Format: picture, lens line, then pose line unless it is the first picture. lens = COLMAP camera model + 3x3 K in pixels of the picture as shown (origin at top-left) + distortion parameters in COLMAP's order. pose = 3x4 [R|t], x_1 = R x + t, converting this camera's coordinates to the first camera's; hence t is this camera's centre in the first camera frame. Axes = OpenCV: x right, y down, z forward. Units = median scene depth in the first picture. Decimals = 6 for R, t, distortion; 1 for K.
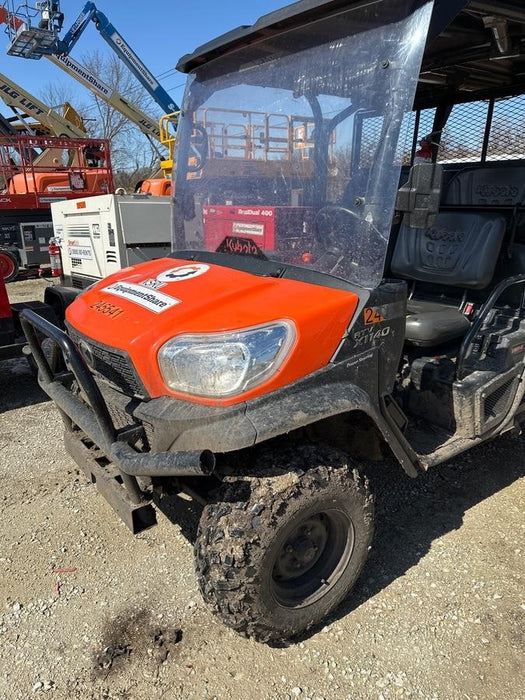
lens RADIAL K [[511.3, 0, 262.5], [0, 511.3, 350.0], [0, 0, 1]] dist [0.044484, 0.000648]
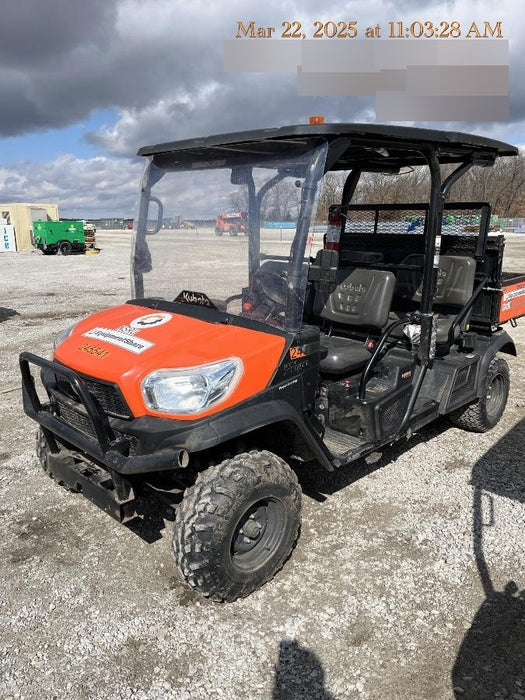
lens RADIAL K [[511.3, 0, 262.5], [0, 511.3, 350.0], [0, 0, 1]] dist [0.044484, 0.000648]
pose [[0.992145, -0.019812, 0.123513, -0.043002], [0.026957, 0.998042, -0.056443, 0.002339], [-0.122153, 0.059329, 0.990736, -0.326229]]
